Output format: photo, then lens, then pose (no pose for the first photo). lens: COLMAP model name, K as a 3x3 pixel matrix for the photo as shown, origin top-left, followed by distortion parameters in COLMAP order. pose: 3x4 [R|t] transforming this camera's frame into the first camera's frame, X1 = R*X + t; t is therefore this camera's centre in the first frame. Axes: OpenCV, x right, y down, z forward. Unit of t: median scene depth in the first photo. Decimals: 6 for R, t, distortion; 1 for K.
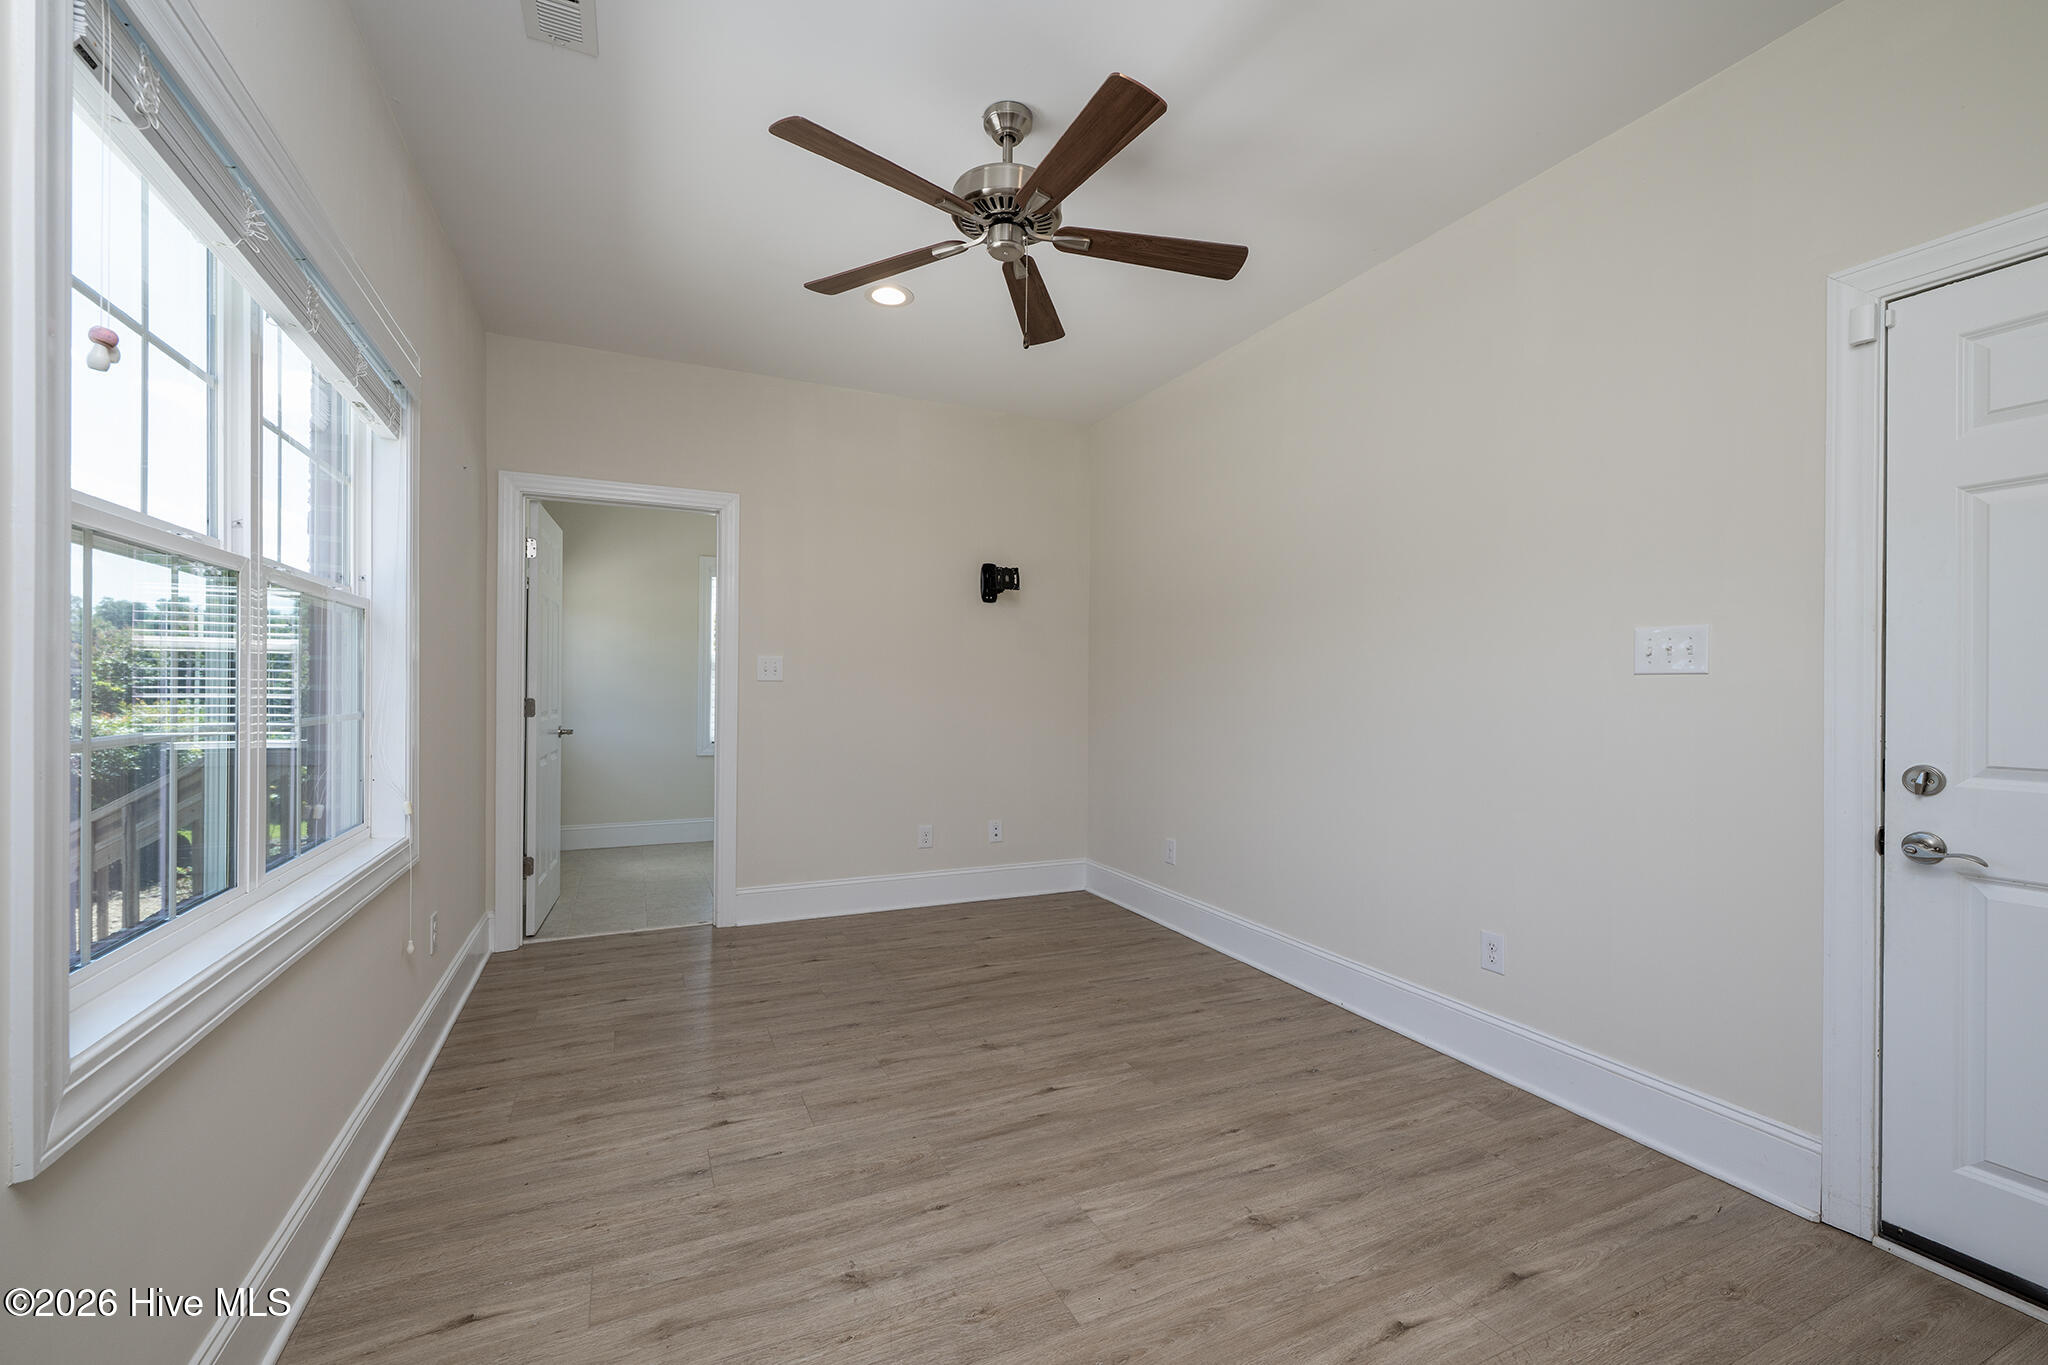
lens RADIAL K [[818.7, 0, 1024.0], [0, 818.7, 682.5], [0, 0, 1]] dist [0.000078, 0.000109]
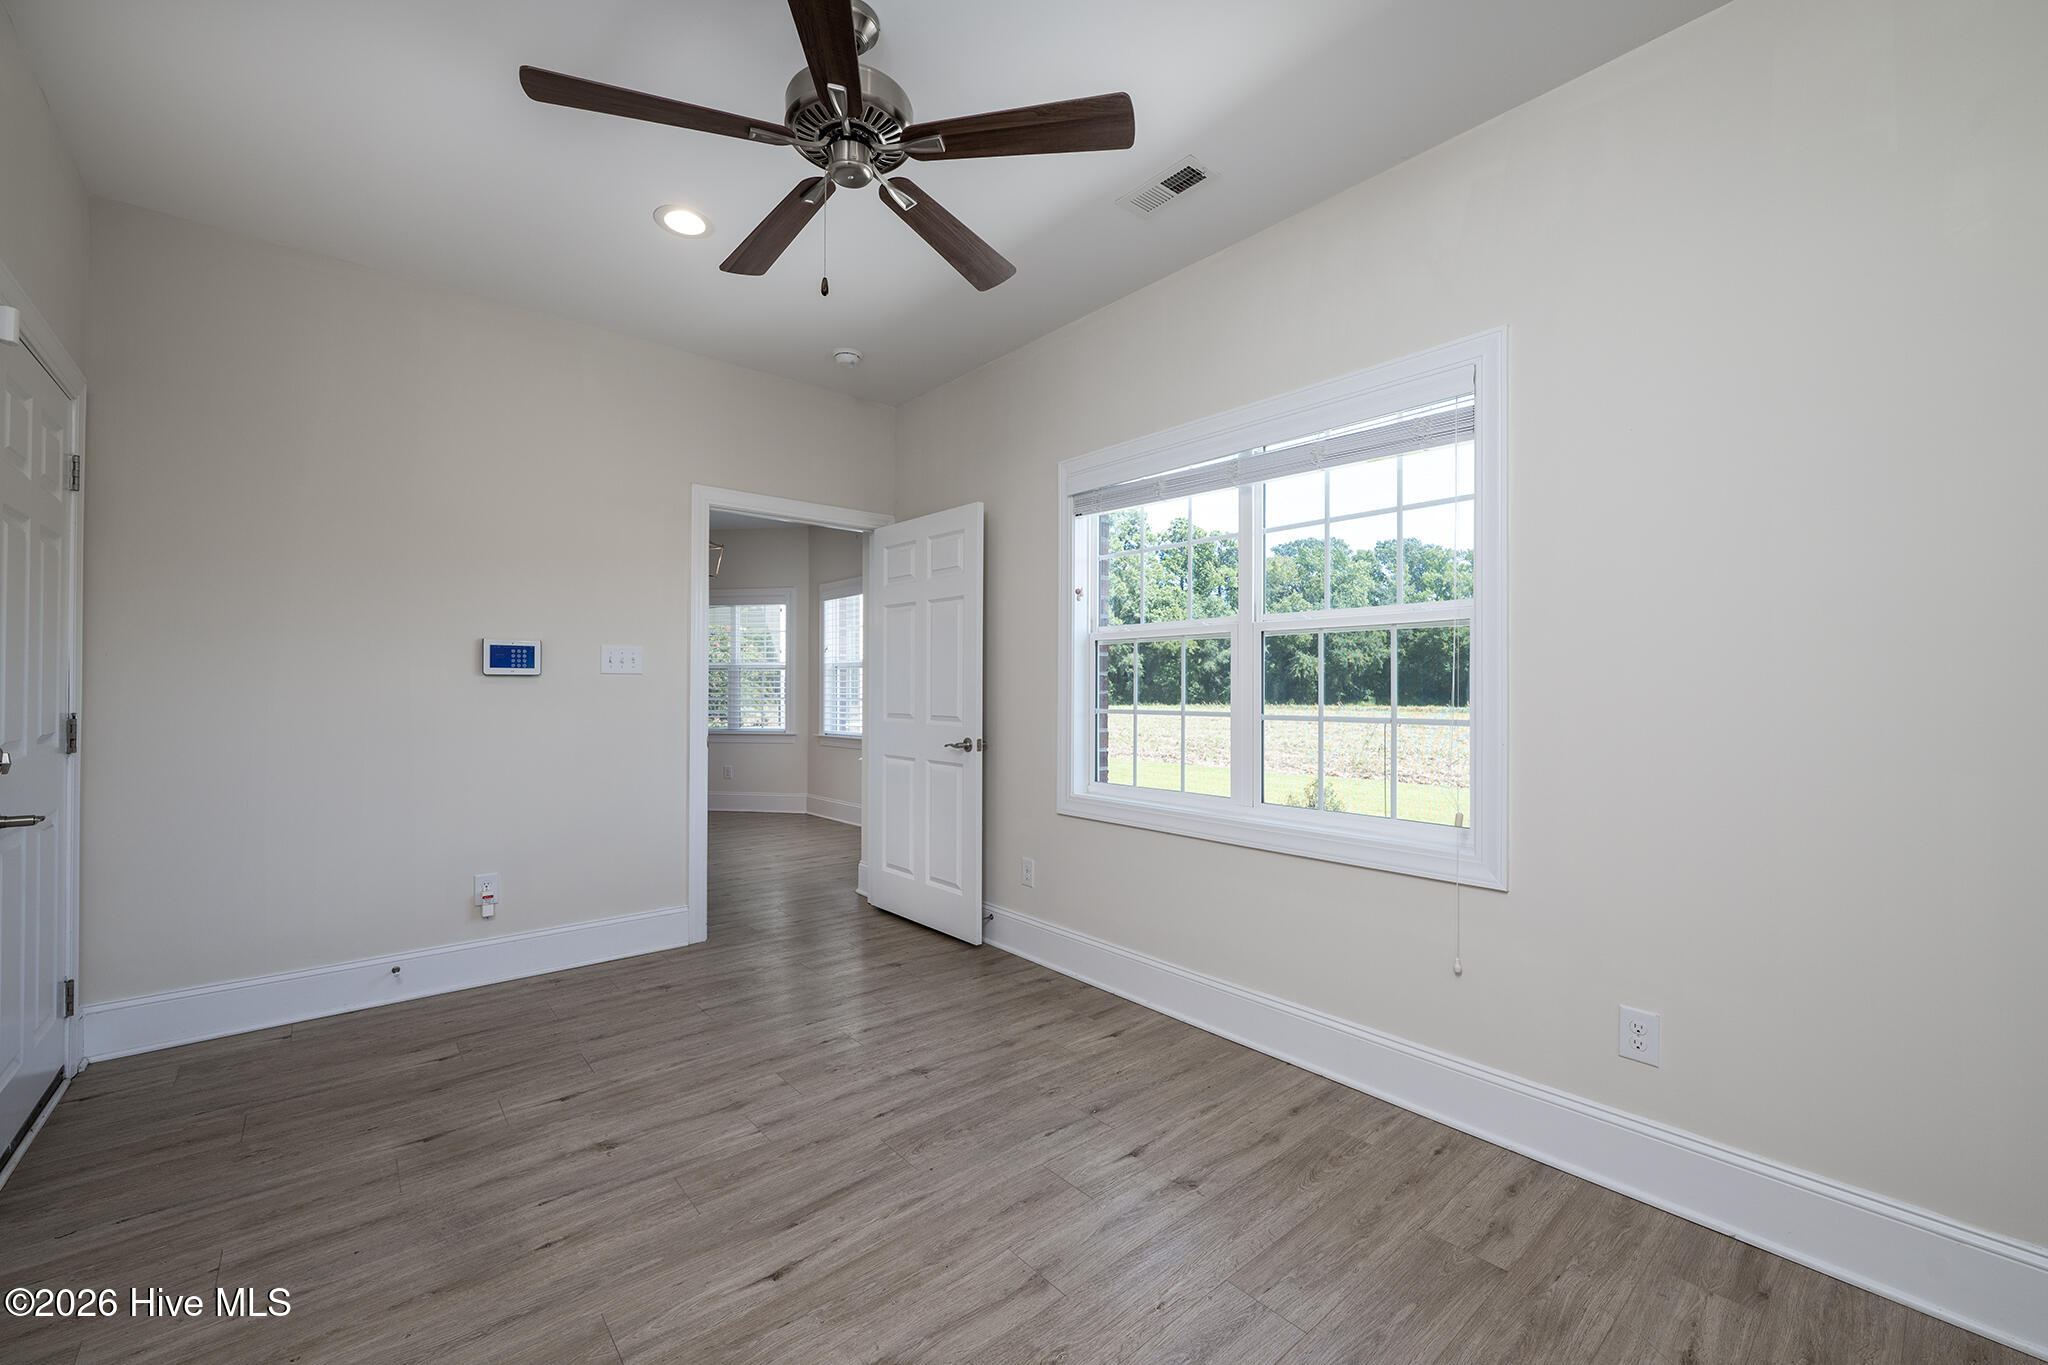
lens RADIAL K [[818.7, 0, 1024.0], [0, 818.7, 682.5], [0, 0, 1]] dist [0.000078, 0.000109]
pose [[-0.963871, -0.014107, -0.265997, 0.026928], [-0.010227, 0.999820, -0.015966, -0.002766], [0.266174, -0.012668, -0.963842, 2.138079]]
